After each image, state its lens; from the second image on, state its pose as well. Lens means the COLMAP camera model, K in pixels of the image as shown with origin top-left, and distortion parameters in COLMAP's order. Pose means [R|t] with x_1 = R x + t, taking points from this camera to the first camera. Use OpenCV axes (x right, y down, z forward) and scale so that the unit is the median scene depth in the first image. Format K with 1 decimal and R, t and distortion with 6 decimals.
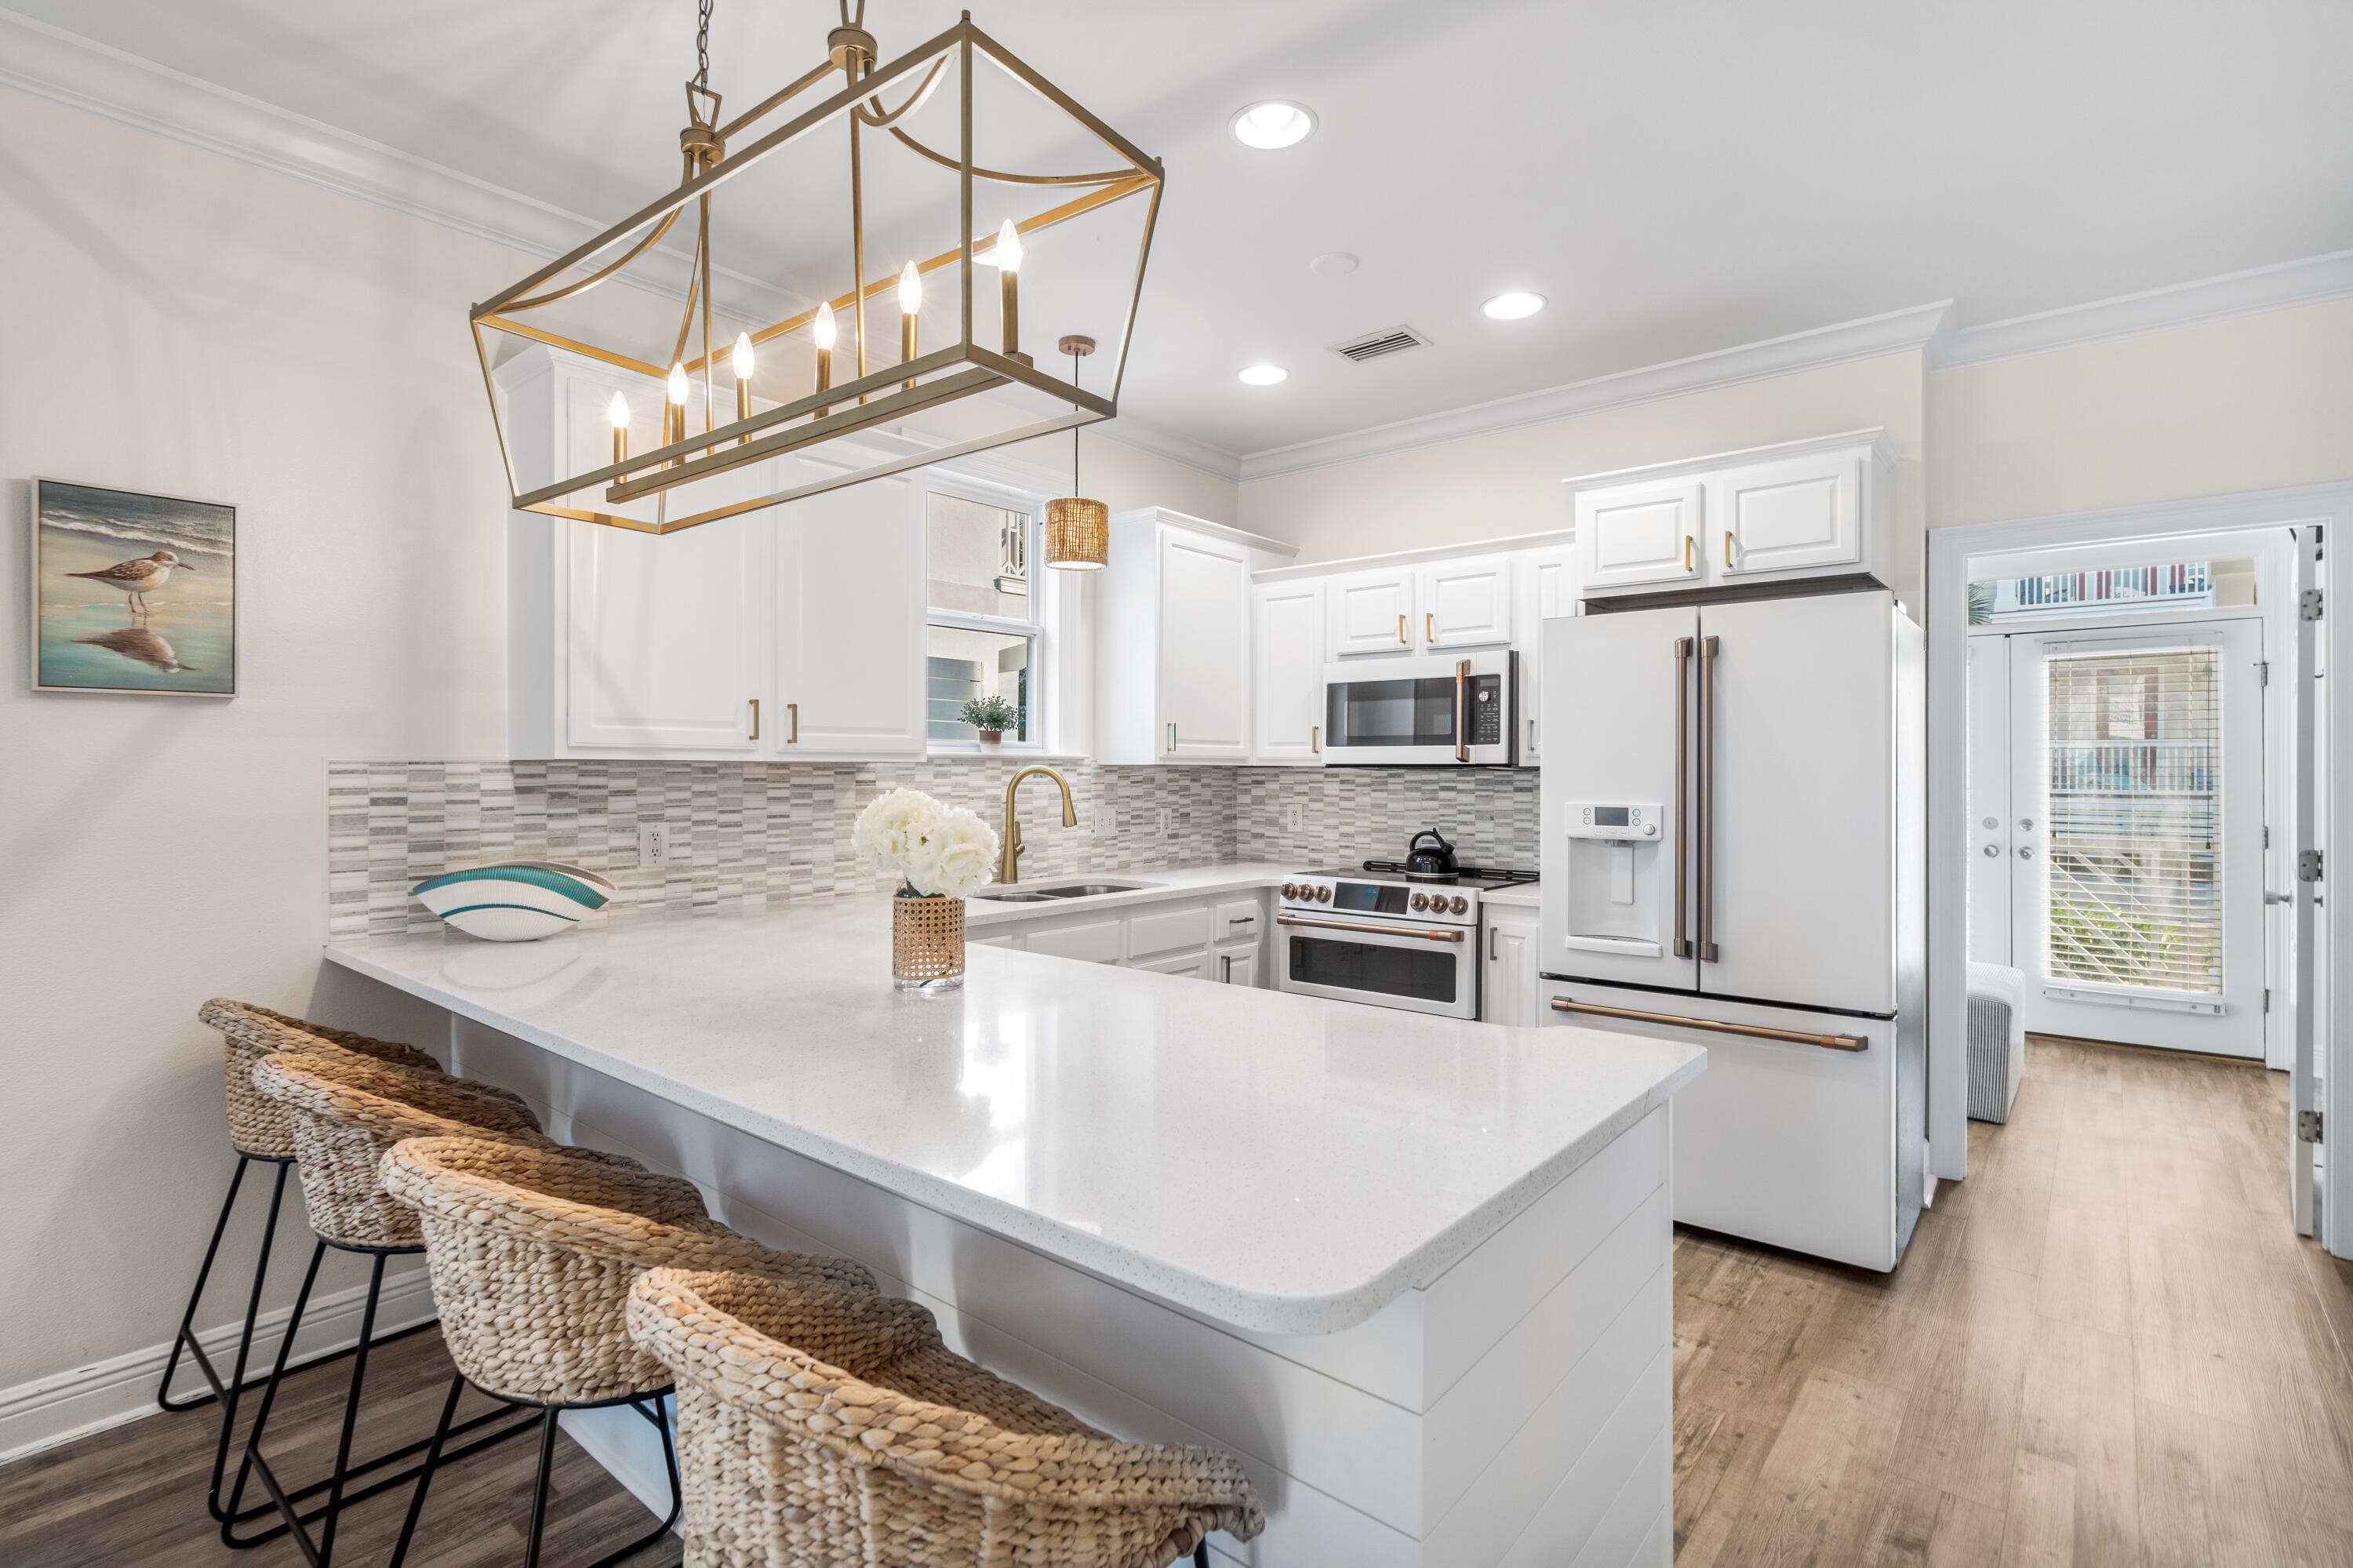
lens RADIAL K [[1105.7, 0, 1156.6], [0, 1105.7, 767.3], [0, 0, 1]] dist [-0.002206, -0.000455]
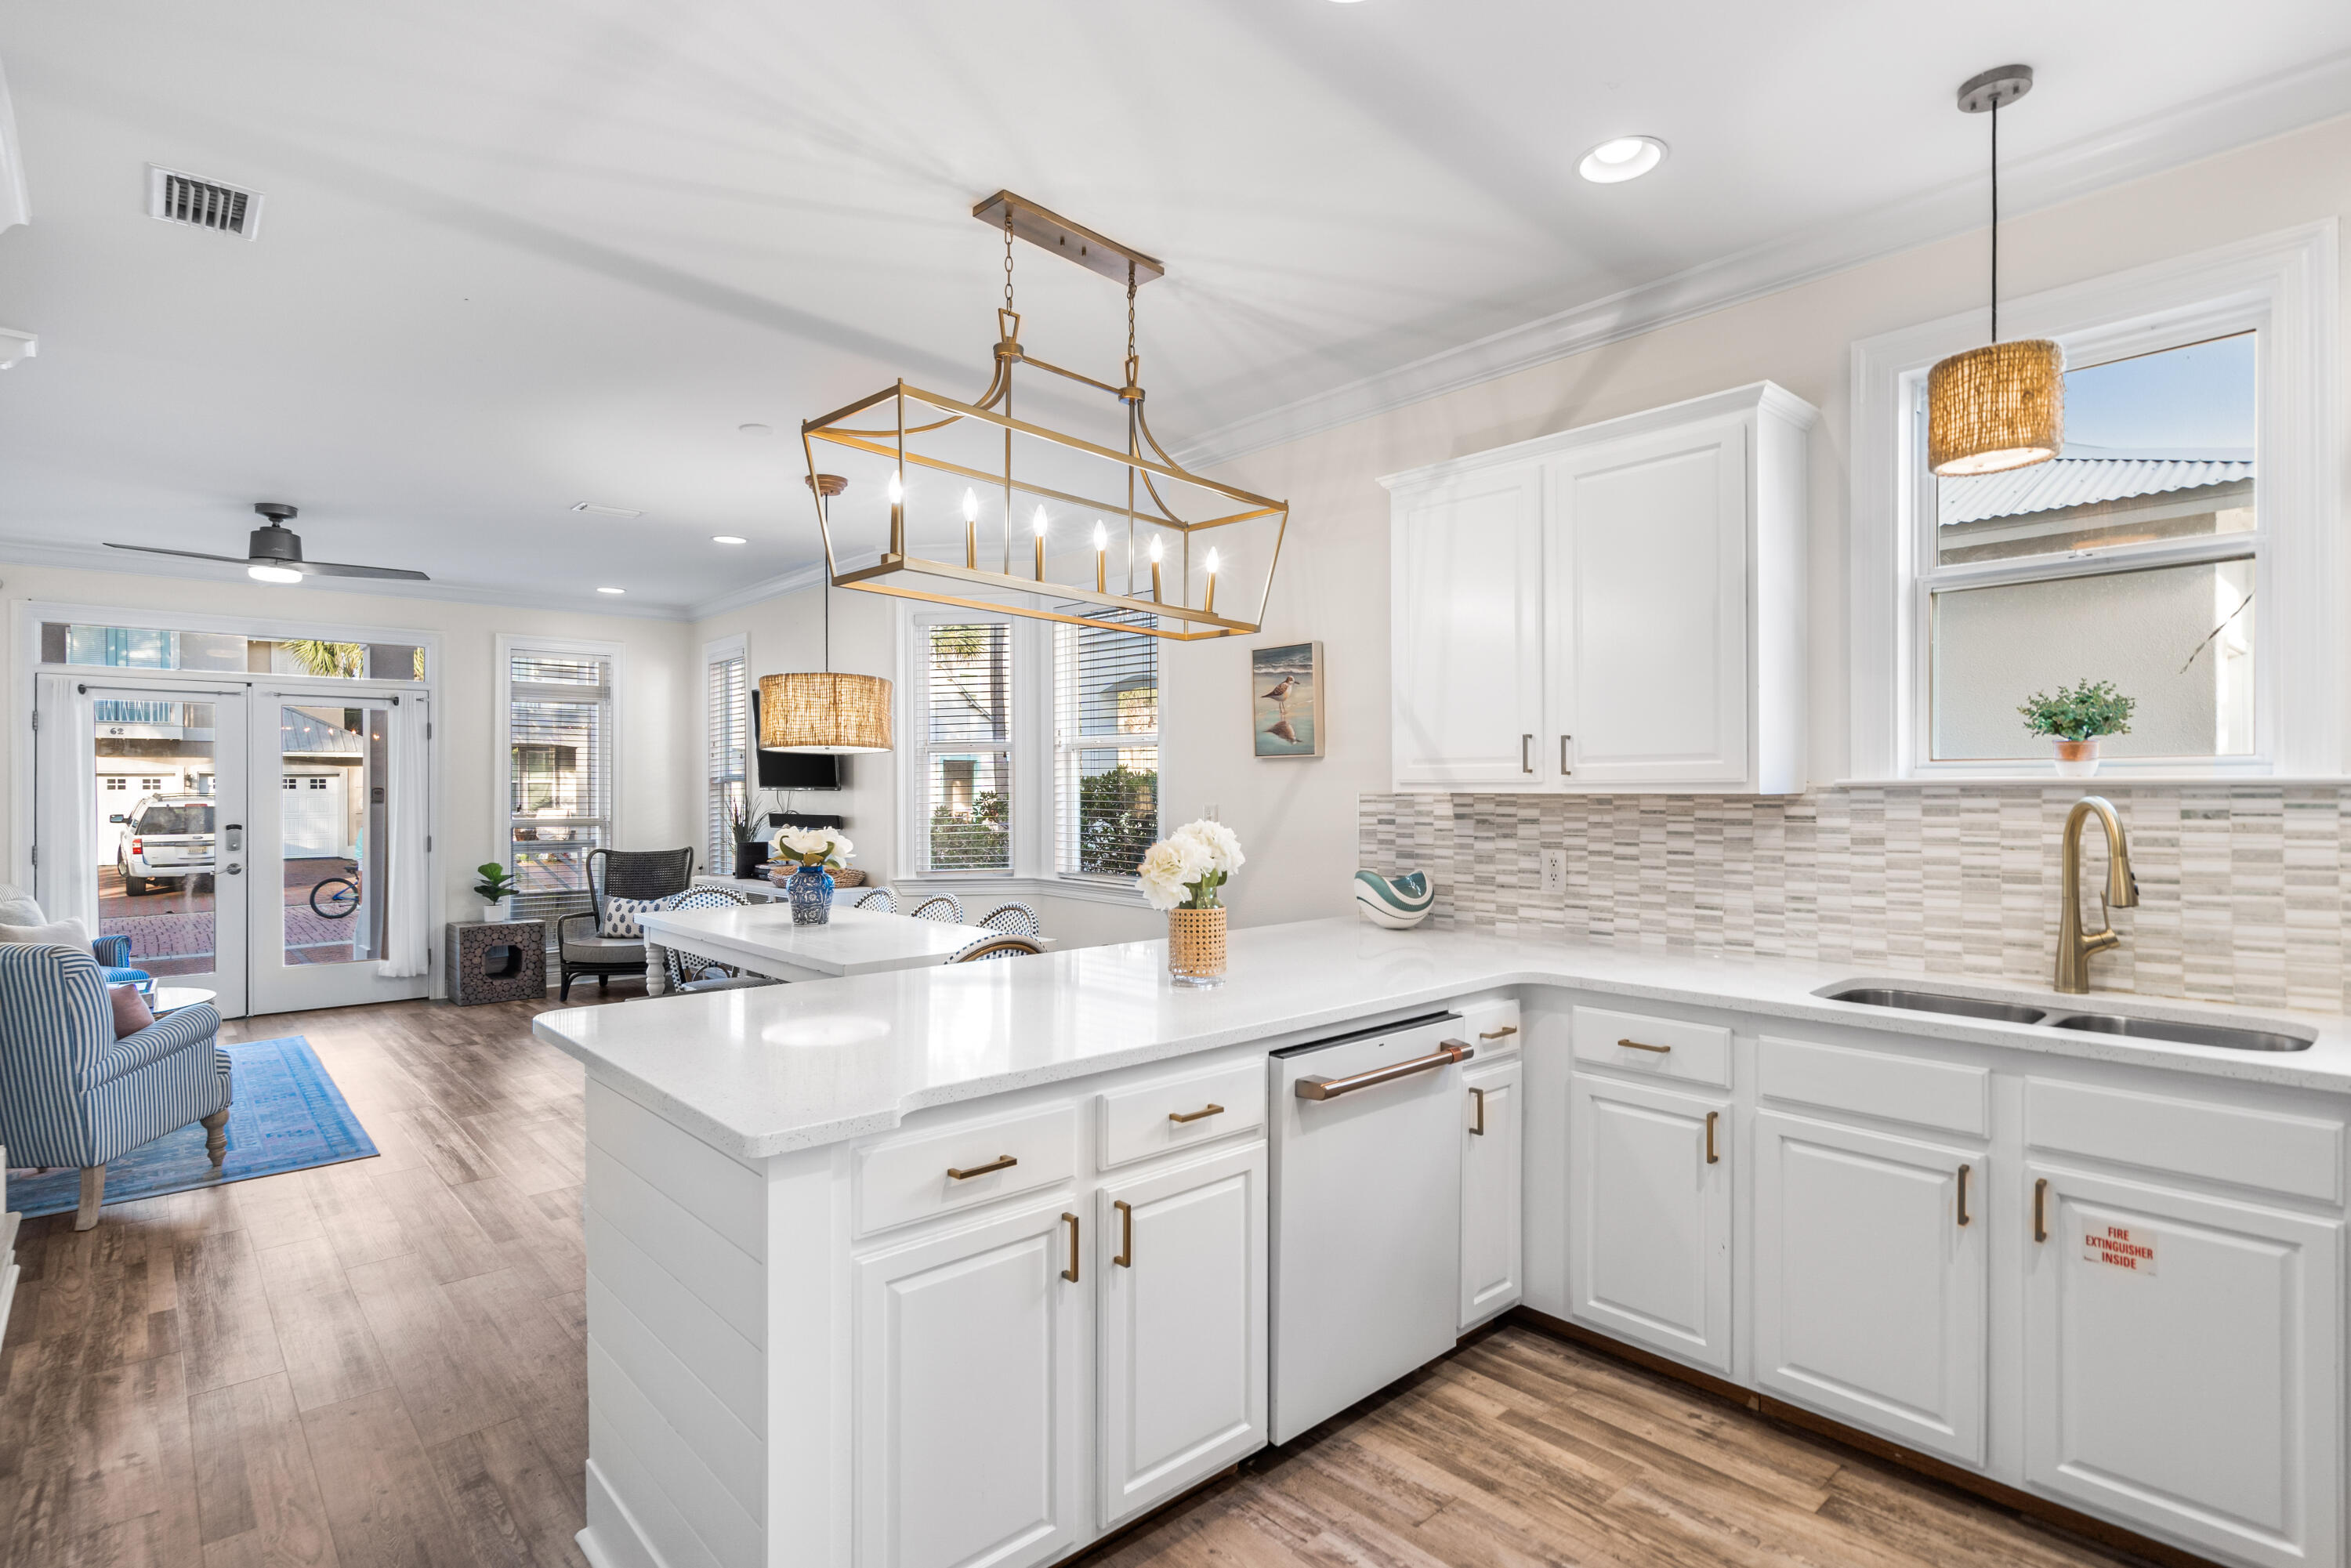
lens RADIAL K [[1154.9, 0, 1162.4], [0, 1154.9, 784.8], [0, 0, 1]] dist [-0.000208, 0.001438]
pose [[-0.127596, -0.005177, -0.991813, 0.611010], [0.003794, 0.999977, -0.005708, -0.007224], [0.991819, -0.004491, -0.127573, 0.650375]]
